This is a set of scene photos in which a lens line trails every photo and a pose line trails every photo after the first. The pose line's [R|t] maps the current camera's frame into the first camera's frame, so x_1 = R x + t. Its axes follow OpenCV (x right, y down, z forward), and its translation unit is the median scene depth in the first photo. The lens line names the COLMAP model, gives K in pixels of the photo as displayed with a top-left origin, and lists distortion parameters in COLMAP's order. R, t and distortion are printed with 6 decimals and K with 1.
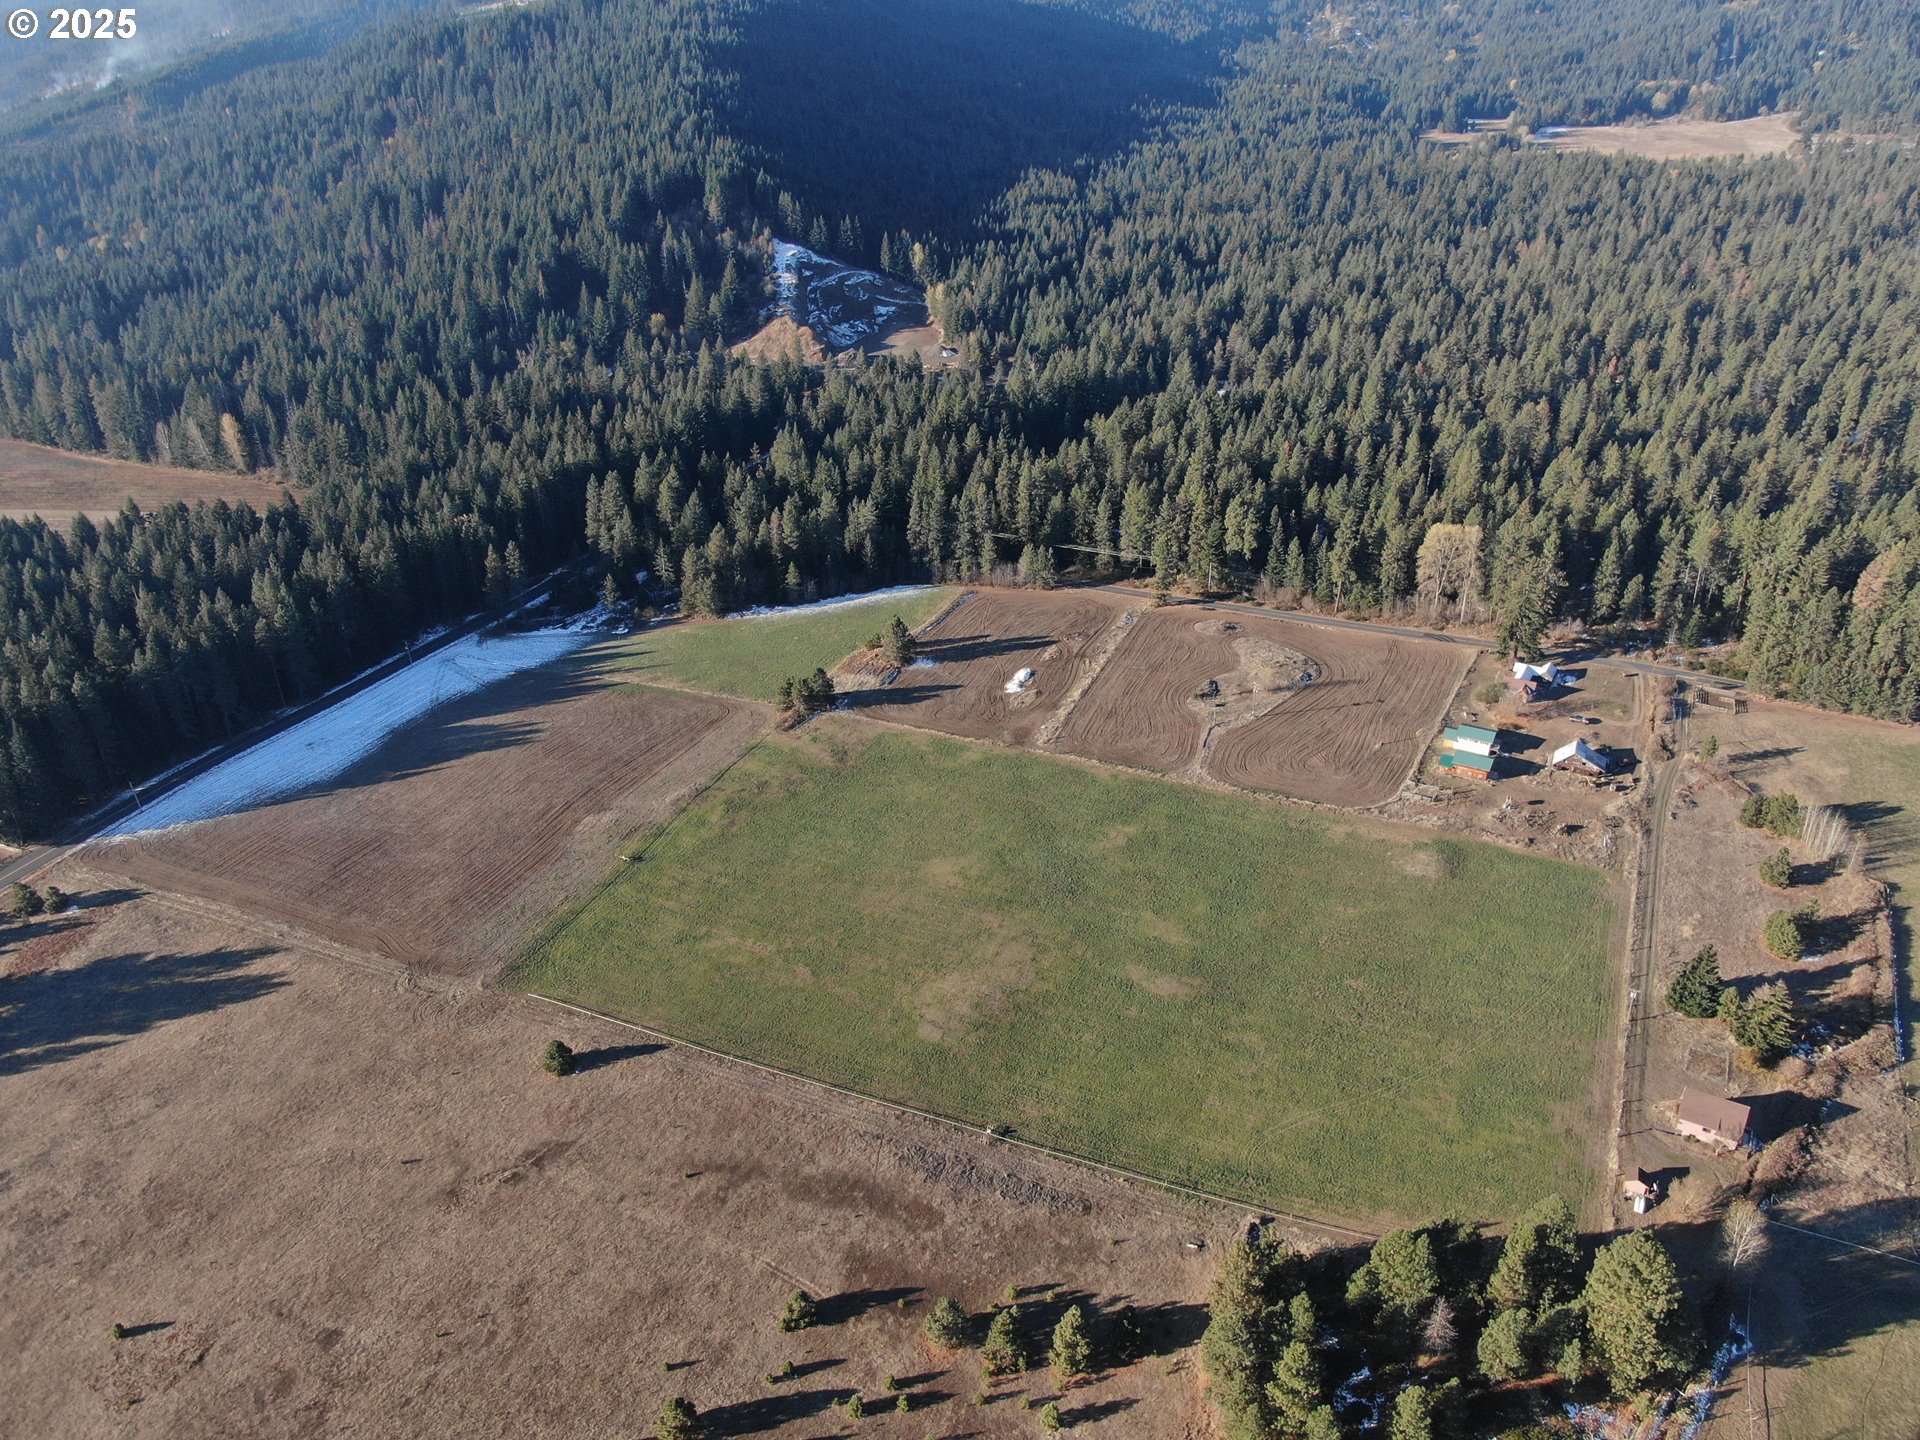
lens RADIAL K [[1385.2, 0, 964.5], [0, 1385.2, 707.9], [0, 0, 1]] dist [-0.012308, -0.004327]
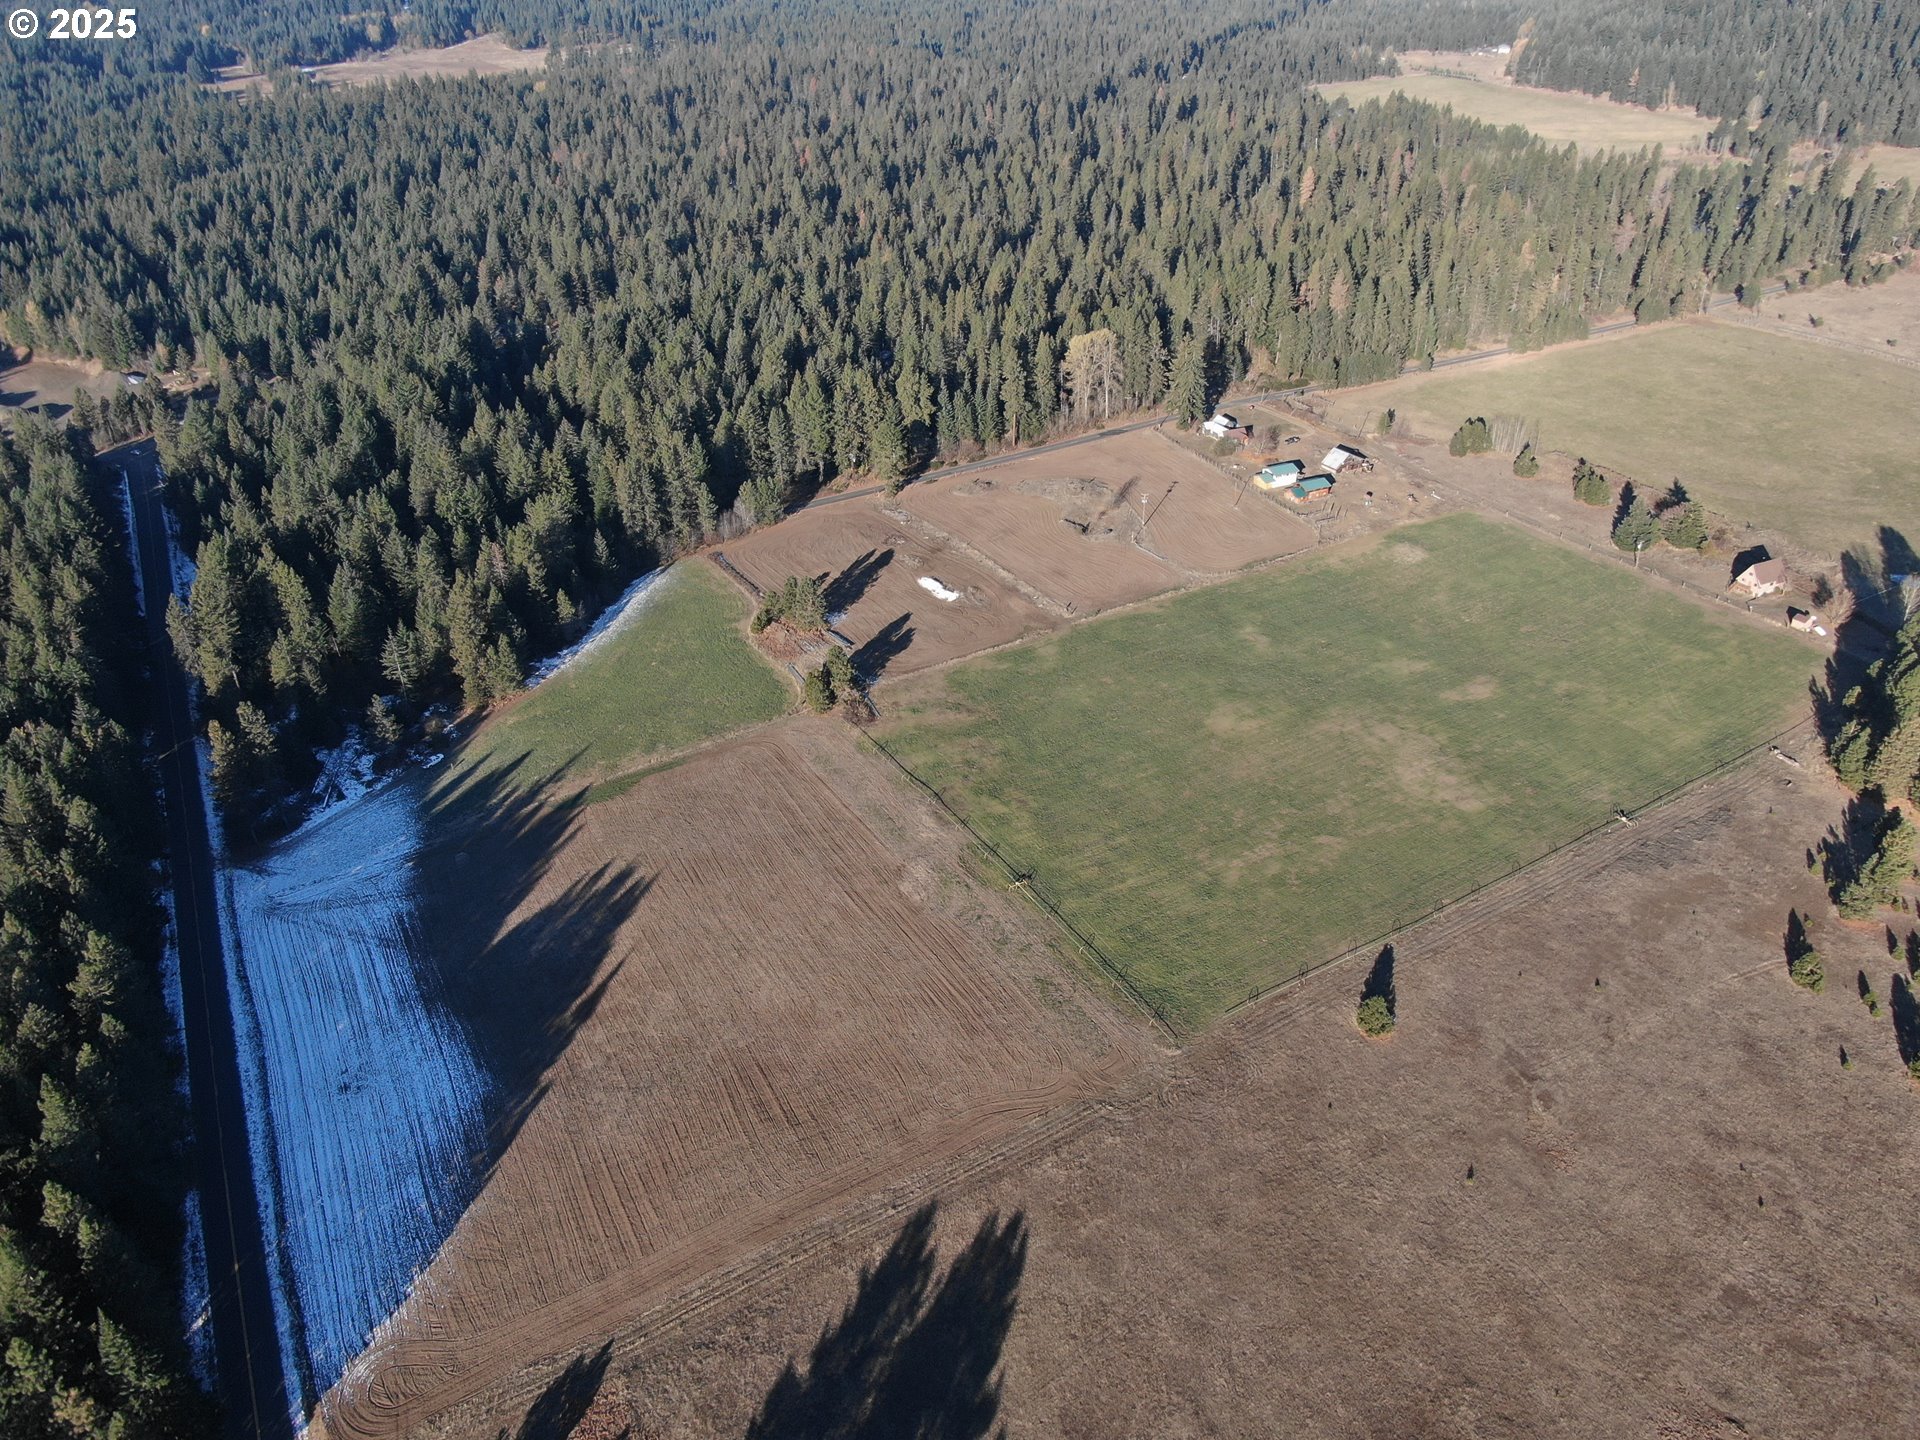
lens RADIAL K [[1385.2, 0, 964.5], [0, 1385.2, 707.9], [0, 0, 1]] dist [-0.012308, -0.004327]
pose [[0.581983, -0.408496, 0.703154, -0.572817], [0.391612, 0.898594, 0.197909, -0.112492], [-0.712696, 0.160184, 0.682939, 0.331165]]
